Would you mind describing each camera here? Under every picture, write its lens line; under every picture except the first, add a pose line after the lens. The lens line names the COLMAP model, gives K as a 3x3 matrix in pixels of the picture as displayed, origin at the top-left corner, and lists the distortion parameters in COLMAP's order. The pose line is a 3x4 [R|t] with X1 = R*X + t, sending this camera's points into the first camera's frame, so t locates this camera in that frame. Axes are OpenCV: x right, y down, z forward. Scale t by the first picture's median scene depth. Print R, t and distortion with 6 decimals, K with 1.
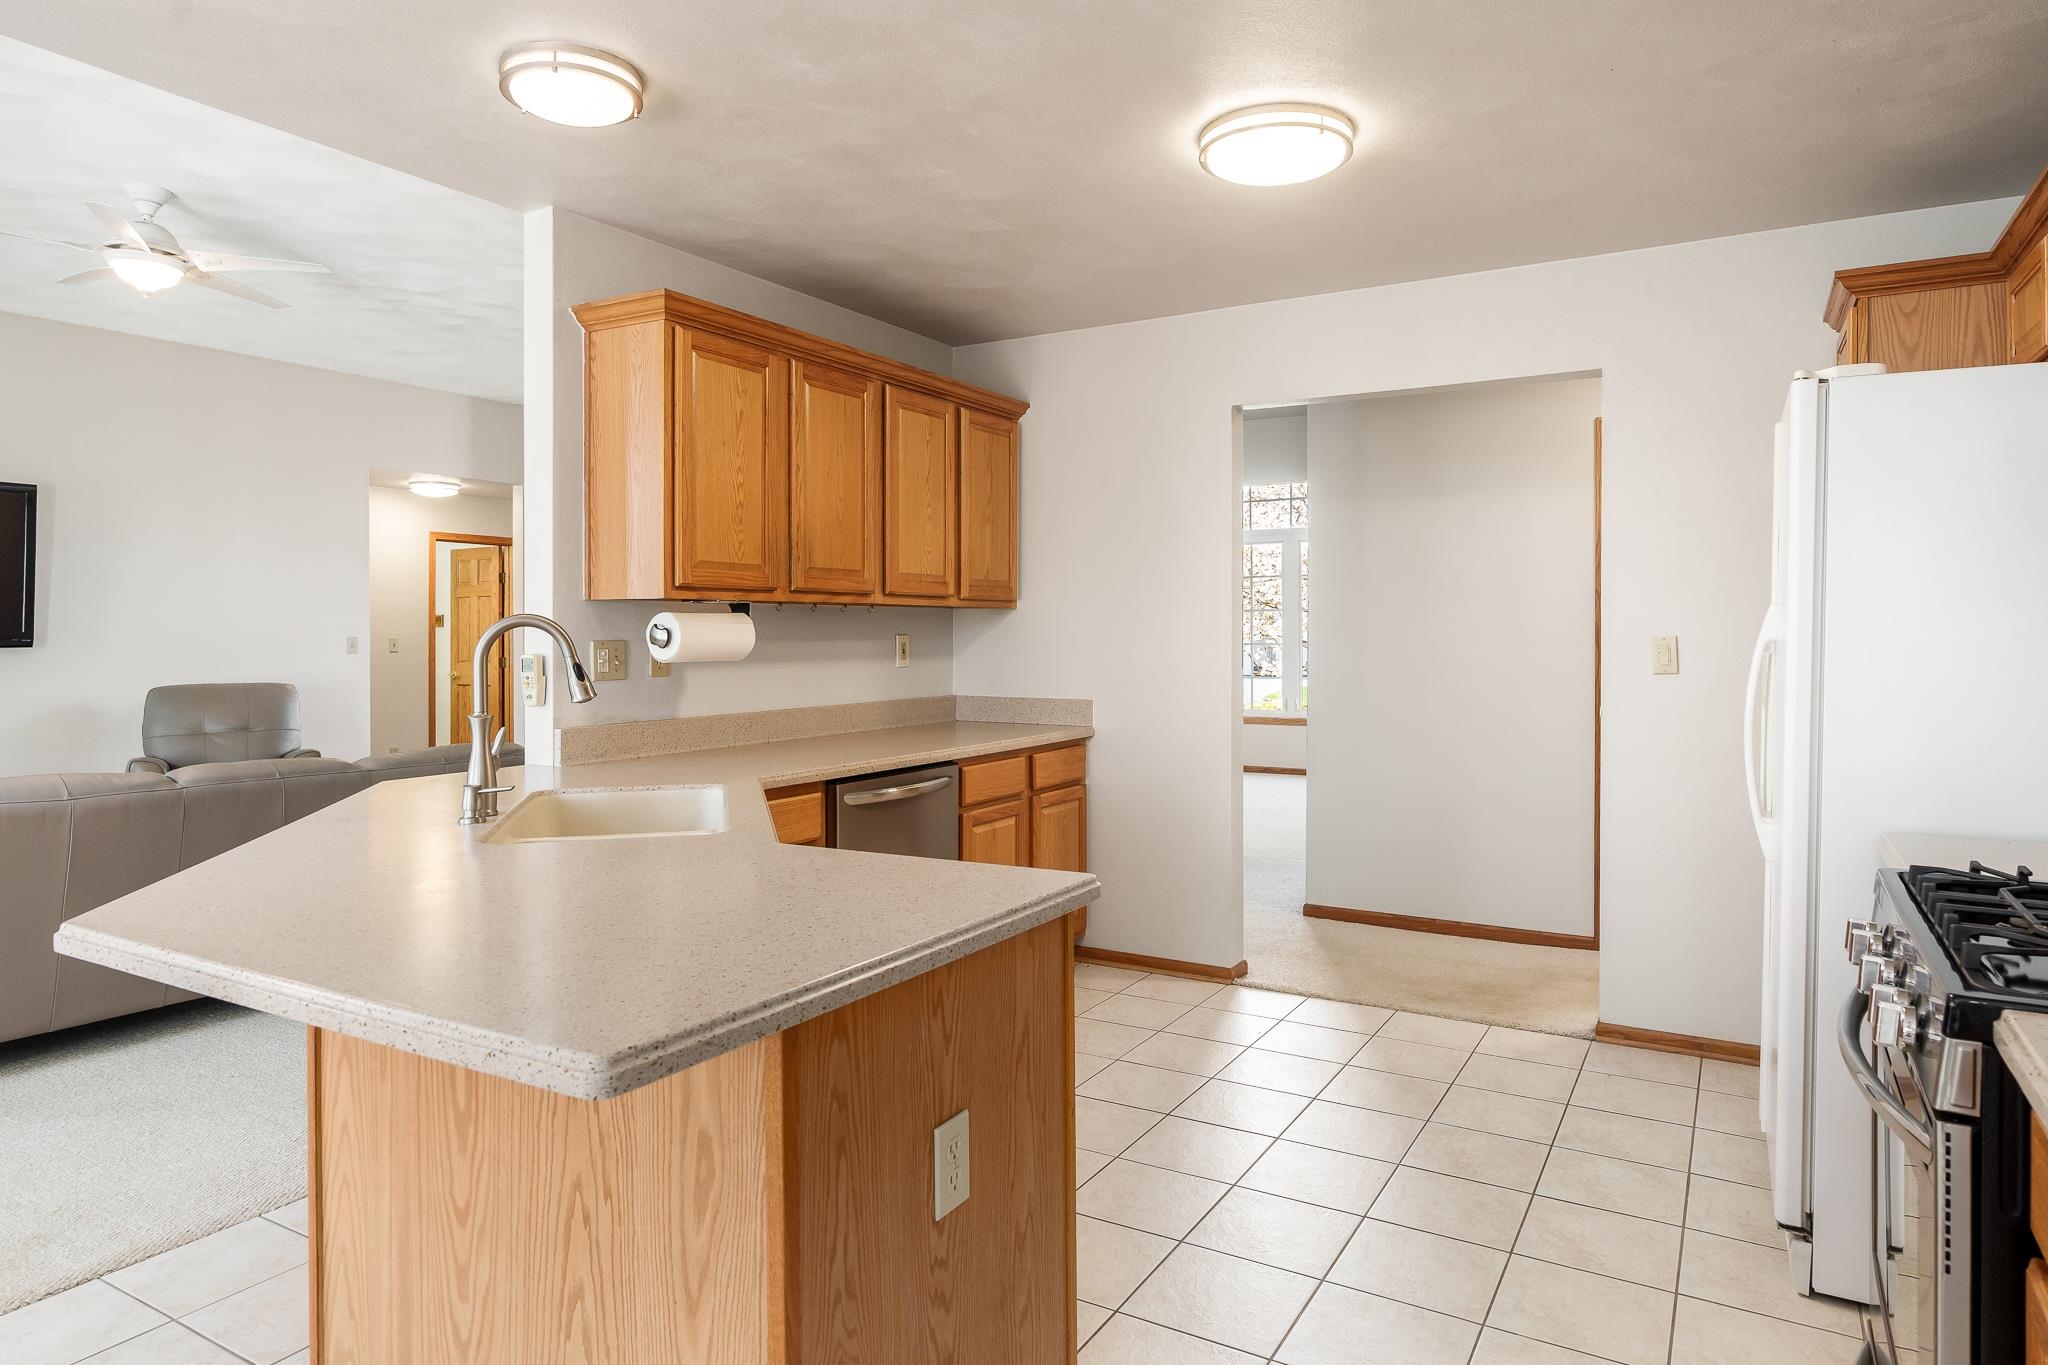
lens RADIAL K [[1190.6, 0, 1031.1], [0, 1190.6, 622.6], [0, 0, 1]] dist [0.003241, 0.001281]
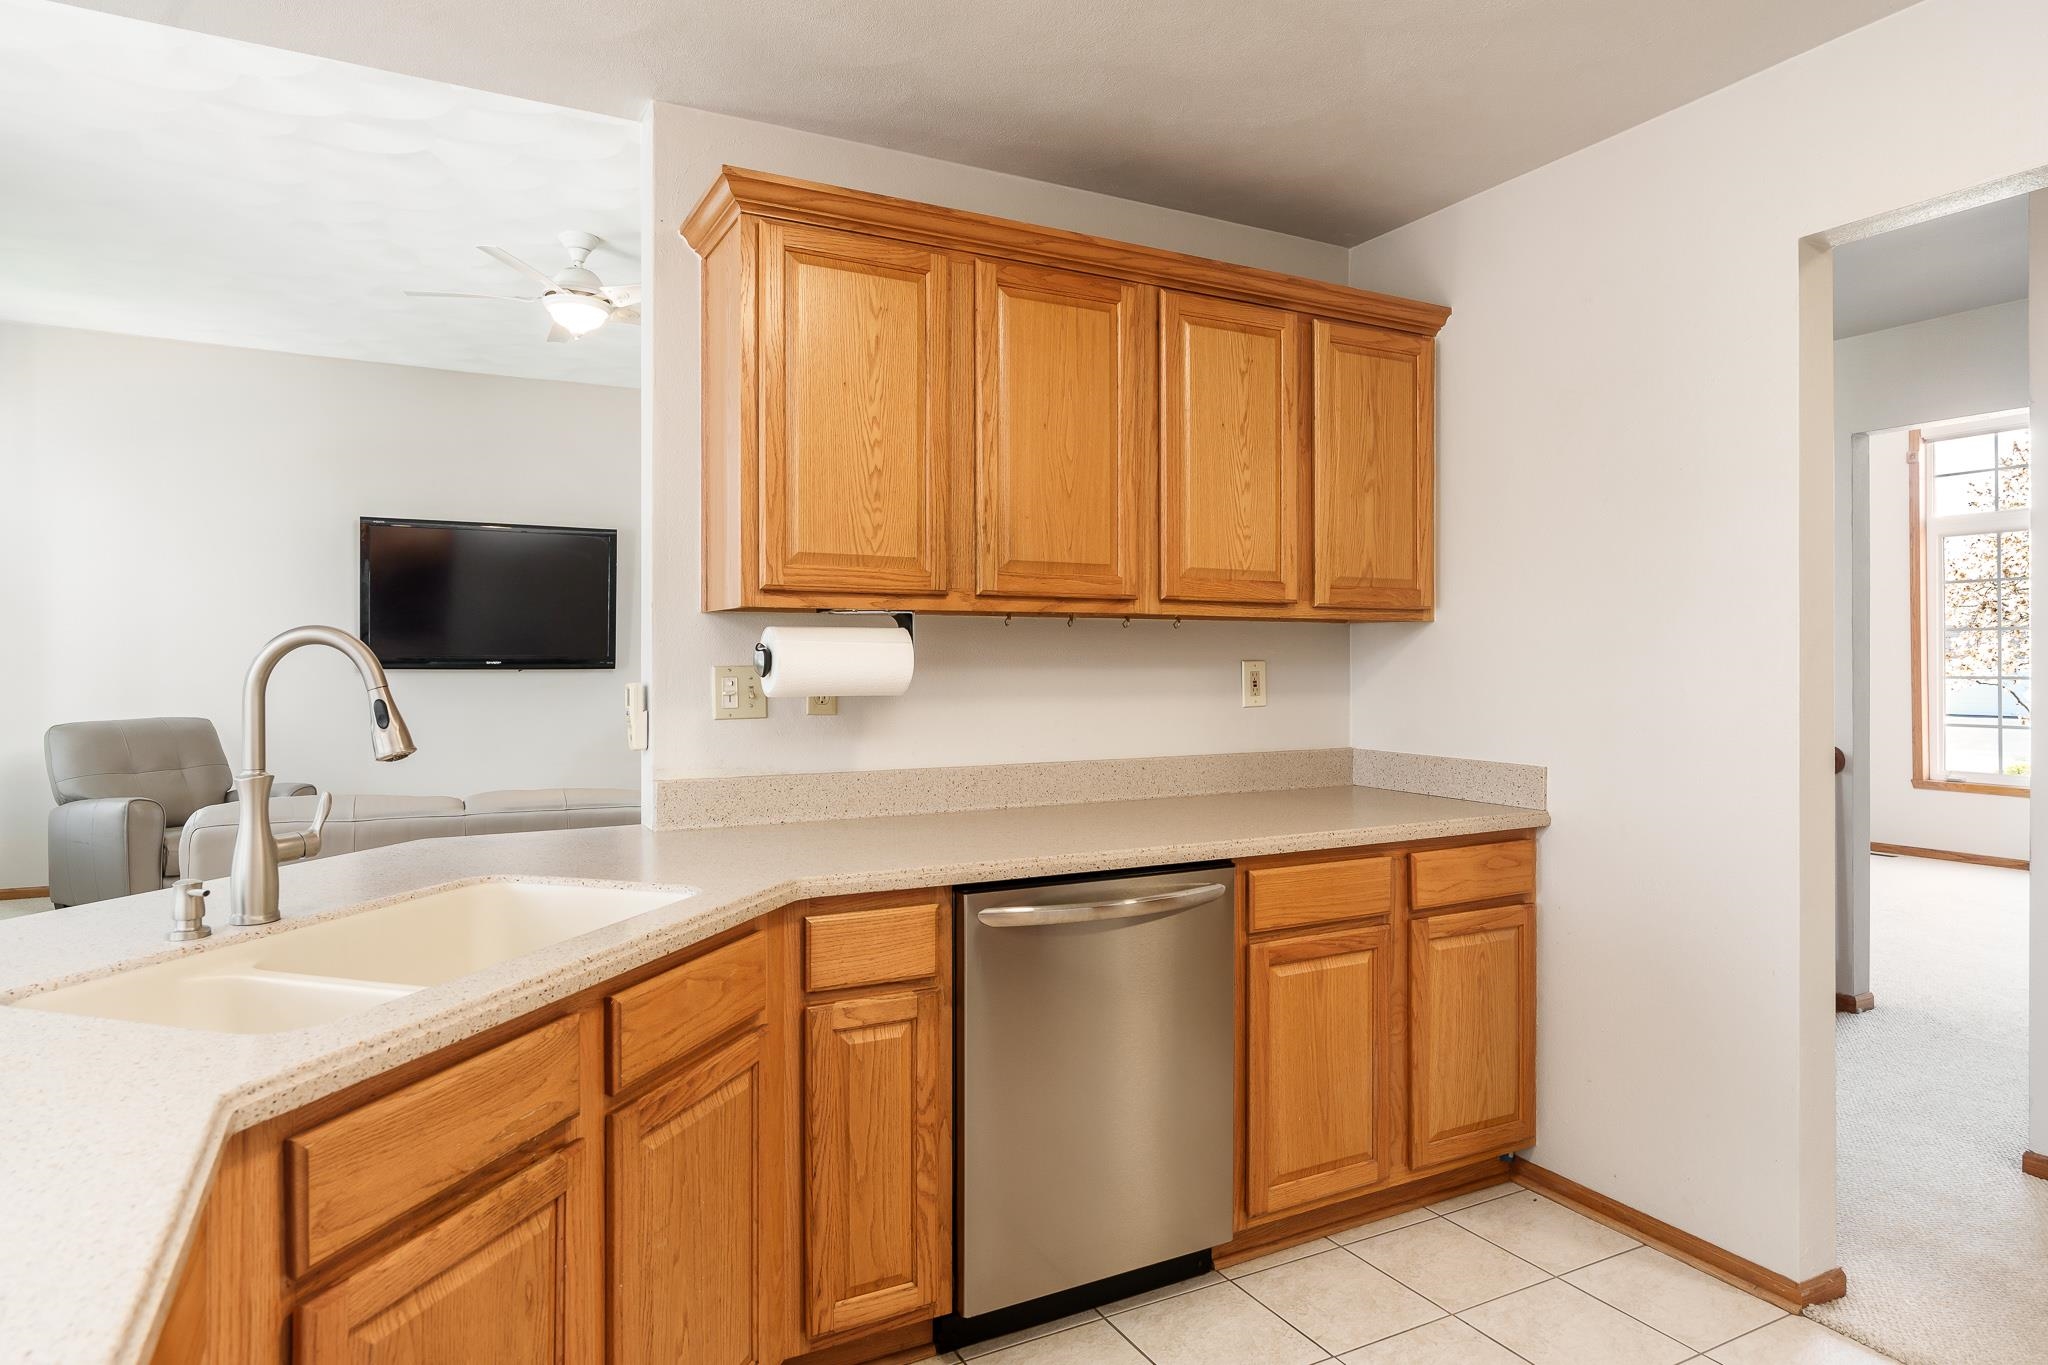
lens RADIAL K [[1157.8, 0, 1018.6], [0, 1157.8, 641.0], [0, 0, 1]] dist [-0.002625, 0.000613]
pose [[0.851036, -0.004956, -0.525083, 0.152336], [0.000952, 0.999968, -0.007895, 0.004537], [0.525106, 0.006219, 0.851014, 0.394172]]
